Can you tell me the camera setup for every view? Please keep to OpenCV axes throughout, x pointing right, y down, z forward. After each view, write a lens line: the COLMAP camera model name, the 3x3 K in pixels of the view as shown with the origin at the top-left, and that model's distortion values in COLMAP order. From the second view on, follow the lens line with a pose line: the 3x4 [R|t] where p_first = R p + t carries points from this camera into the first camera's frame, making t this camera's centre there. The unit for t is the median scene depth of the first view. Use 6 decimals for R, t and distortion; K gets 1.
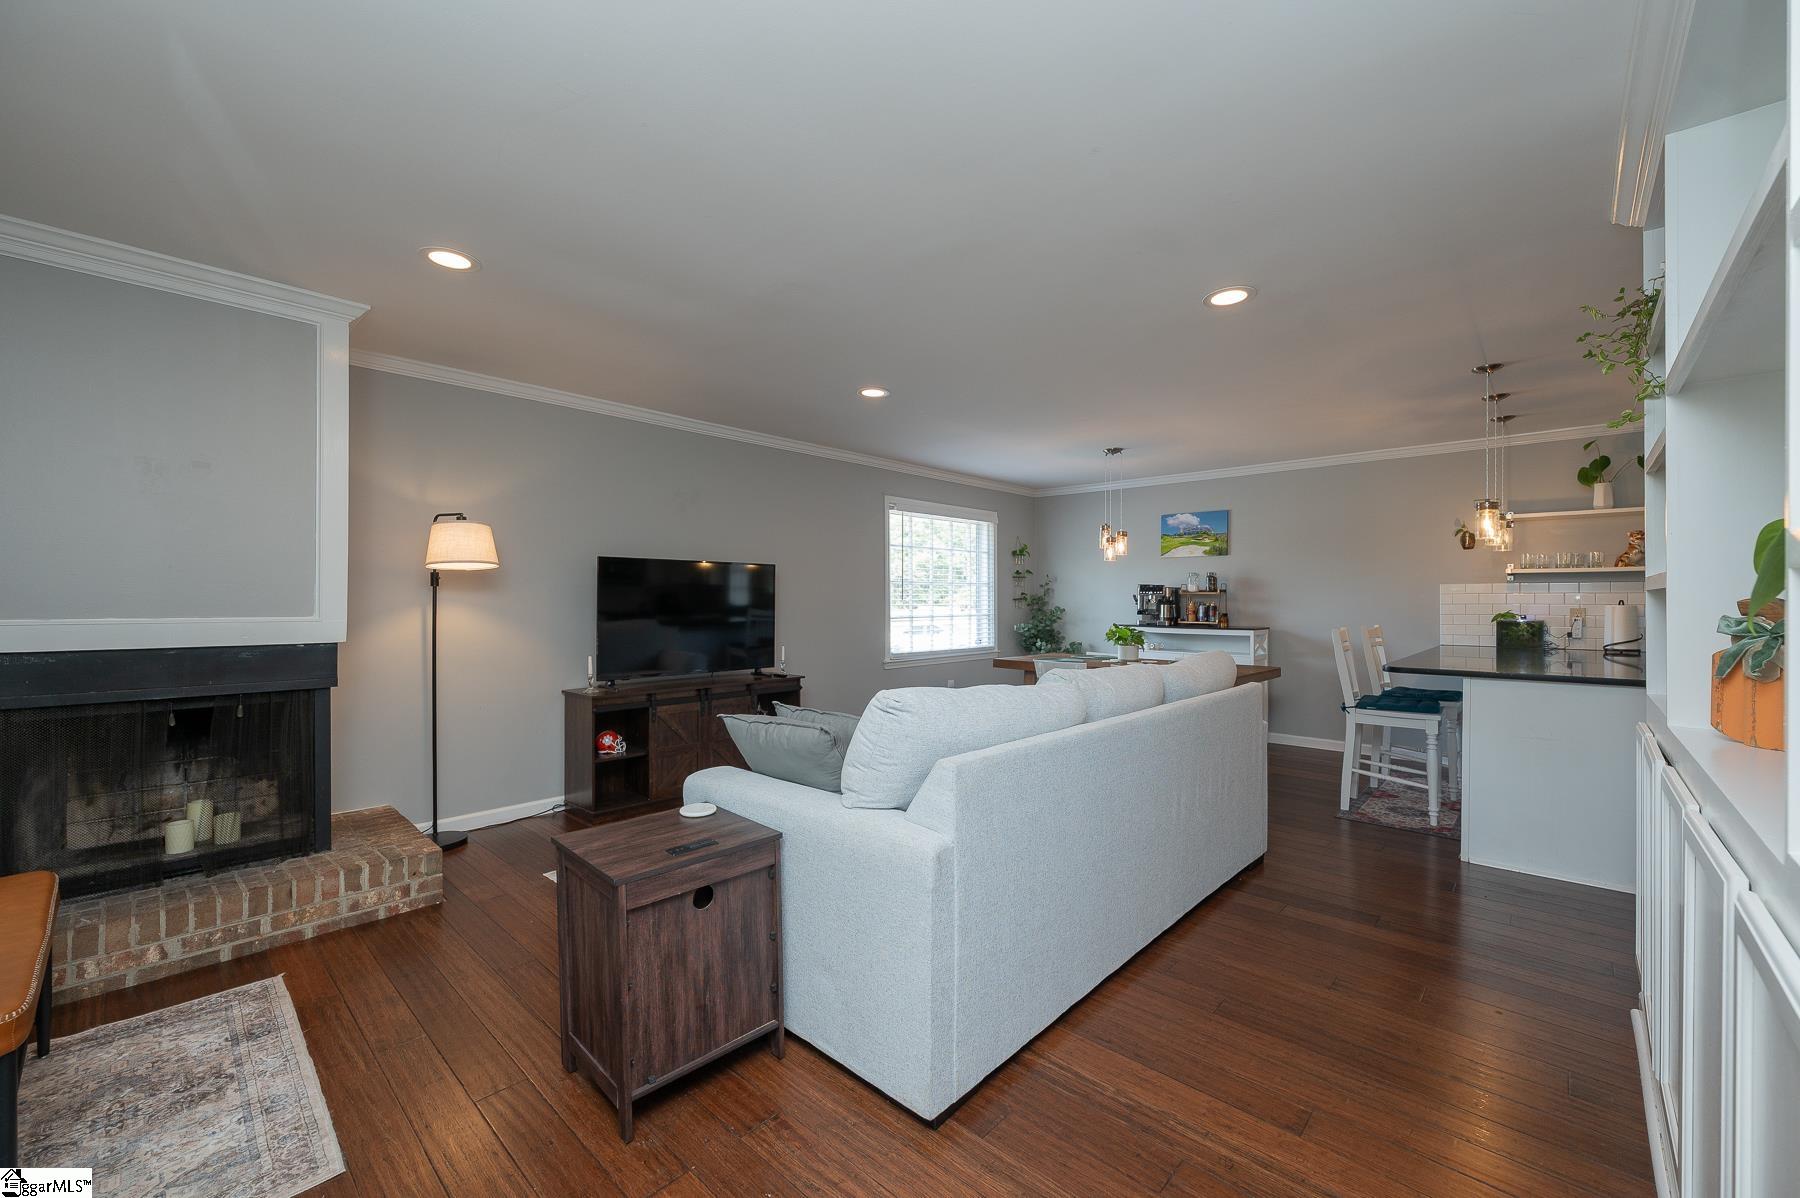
lens RADIAL K [[714.5, 0, 895.2], [0, 714.5, 605.3], [0, 0, 1]] dist [-0.001482, -0.000064]
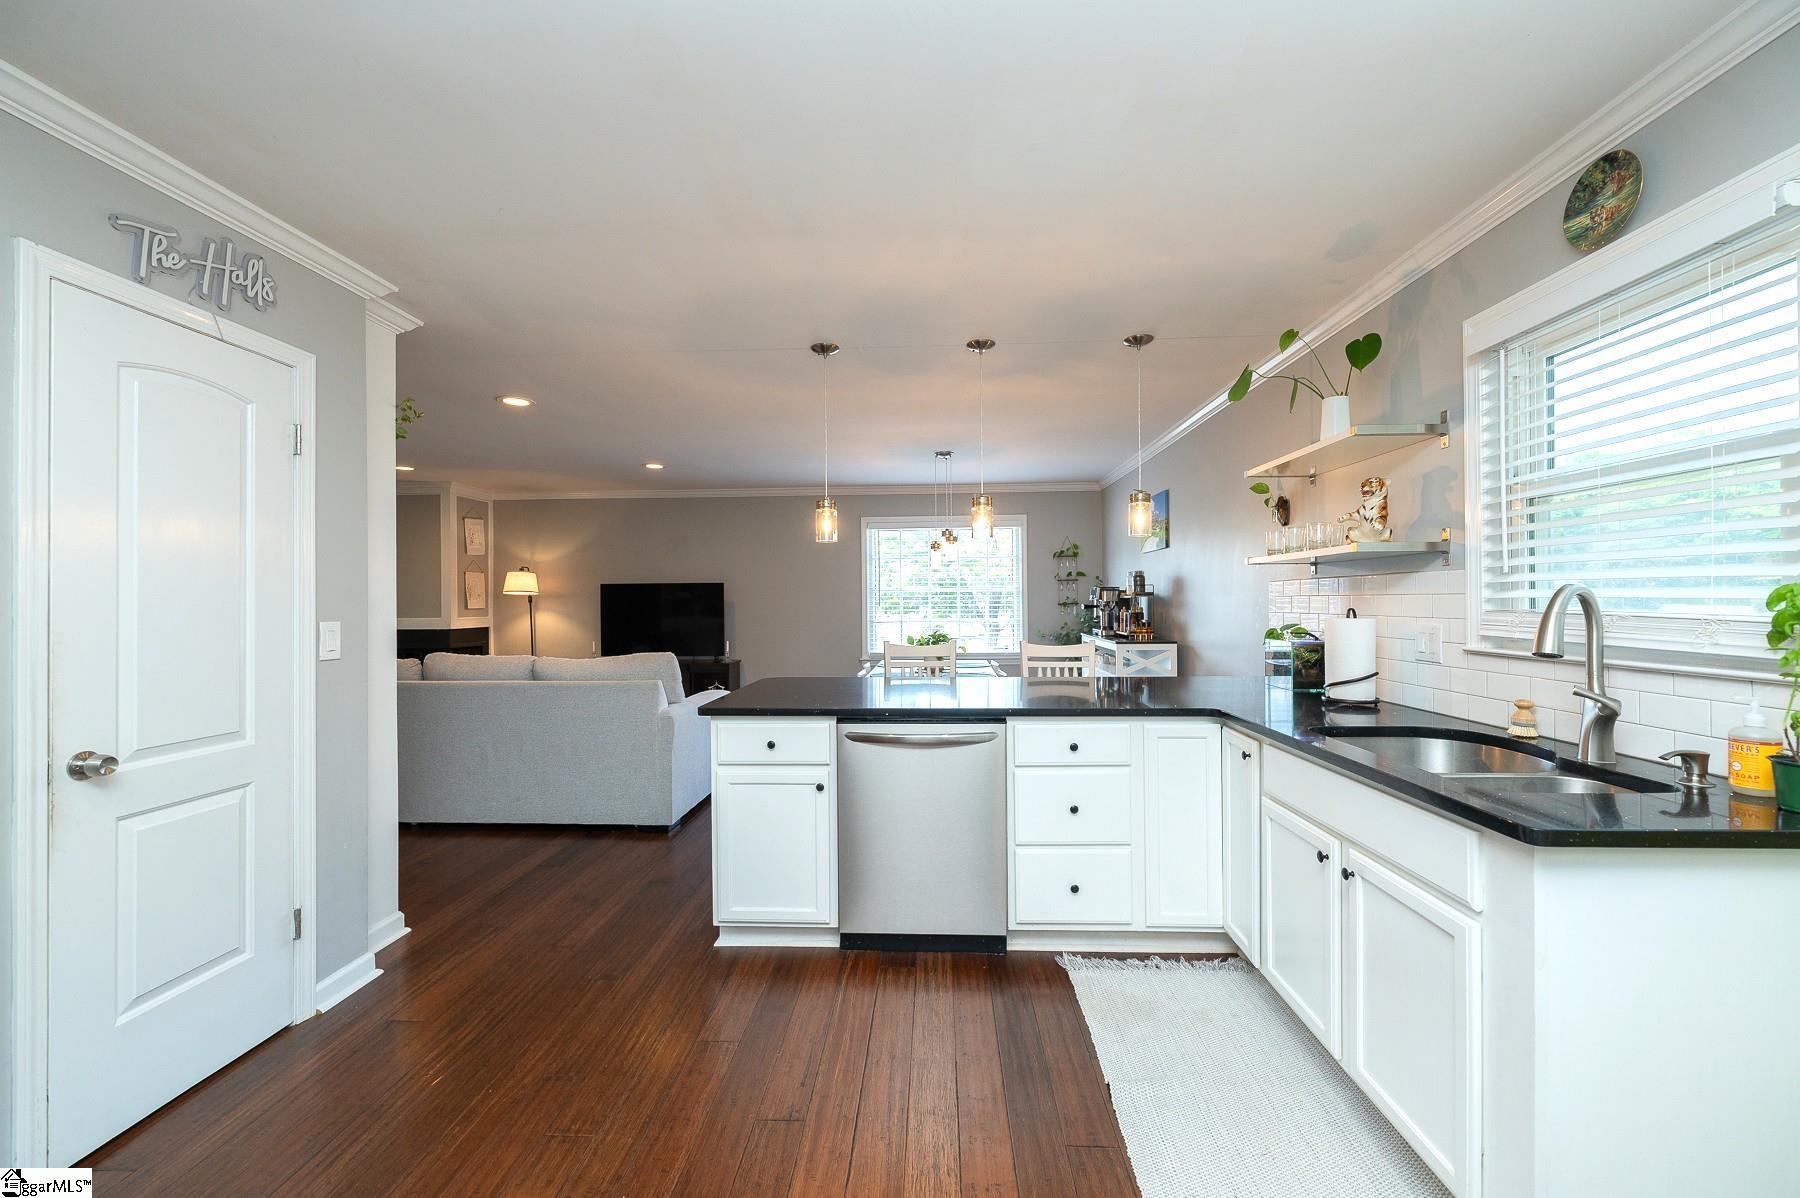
lens RADIAL K [[701.2, 0, 900.0], [0, 701.2, 599.0], [0, 0, 1]] dist [-0.000525, 0.000082]
pose [[0.641415, -0.009808, -0.767132, 0.943971], [0.005451, 0.999951, -0.008227, -0.011680], [0.767175, 0.001095, 0.641437, 0.330895]]
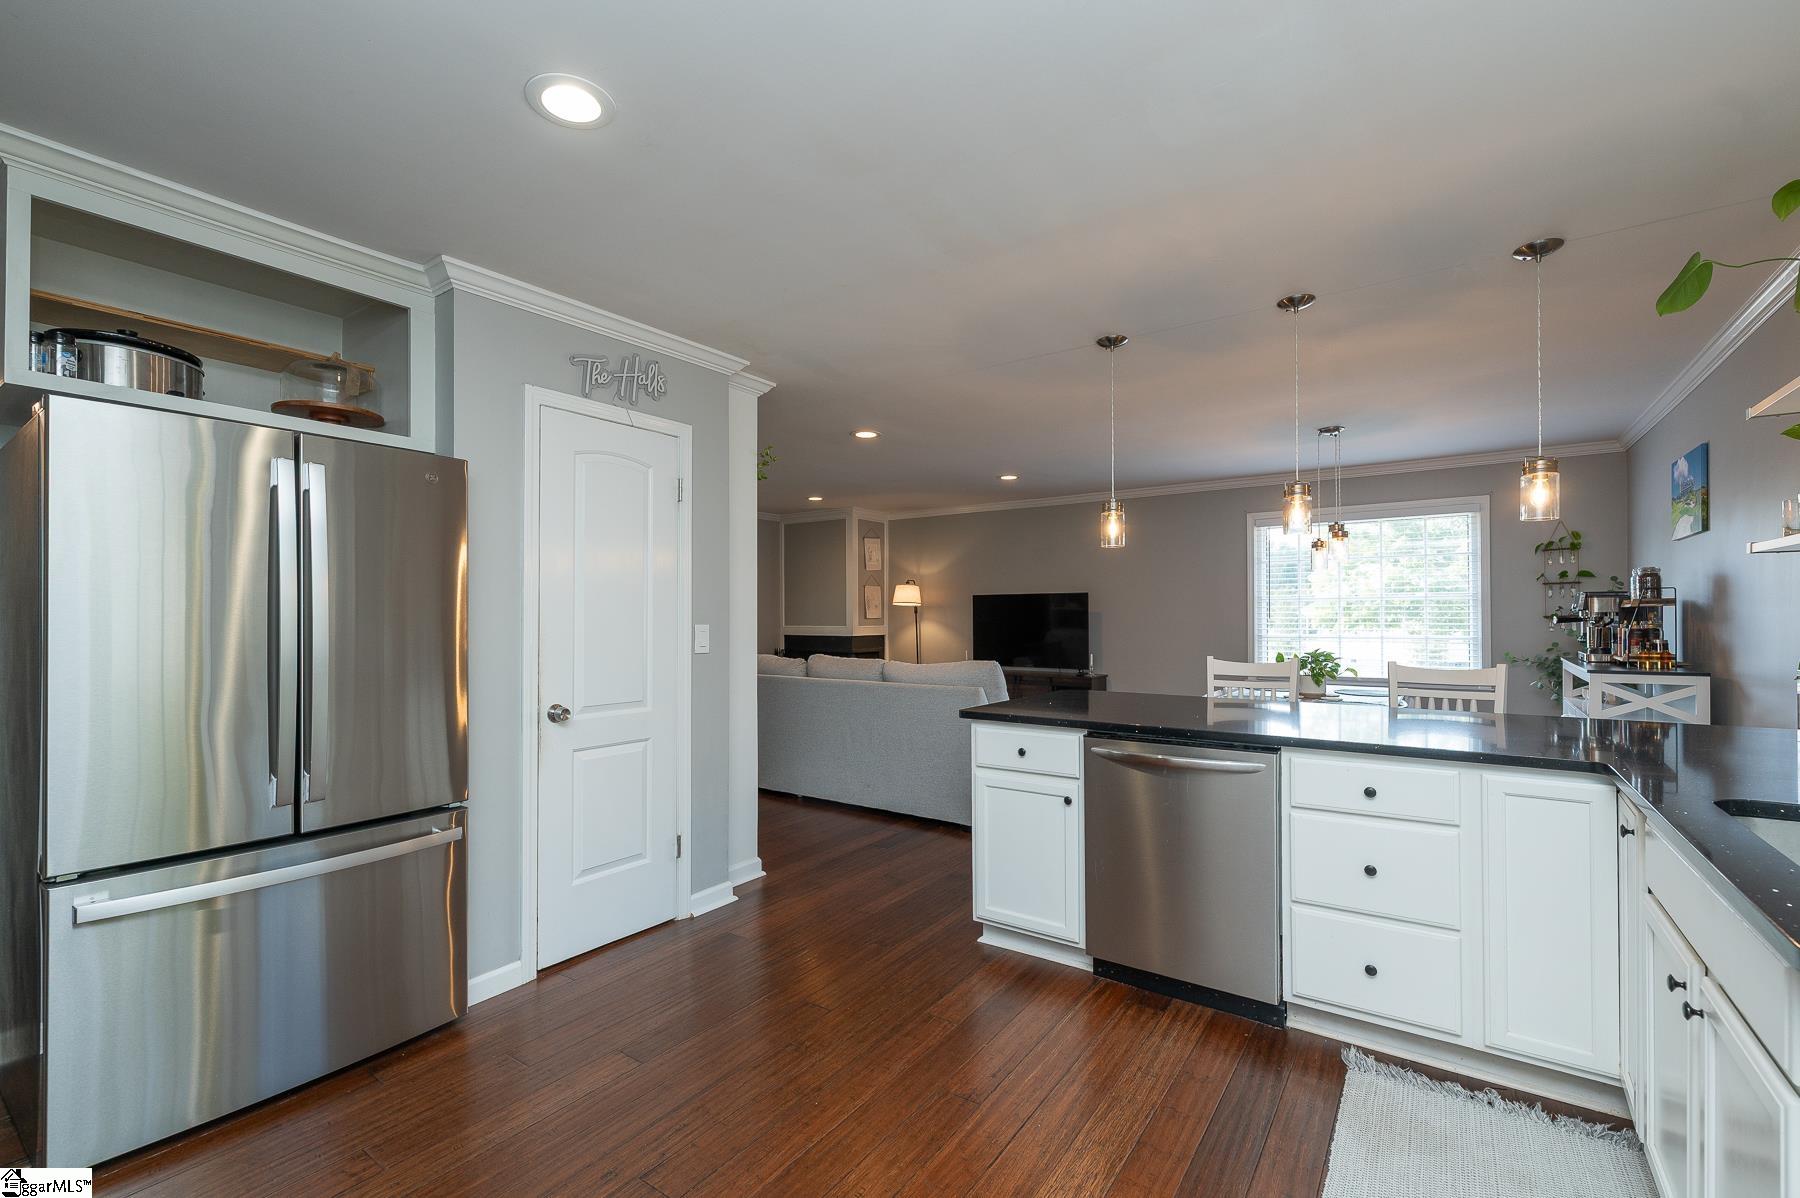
lens RADIAL K [[762.7, 0, 905.5], [0, 762.7, 611.4], [0, 0, 1]] dist [0.000423, 0.000147]
pose [[0.133794, -0.008973, -0.990969, 1.016167], [-0.000692, 0.999958, -0.009148, -0.008886], [0.991009, 0.001910, 0.133782, 0.407698]]
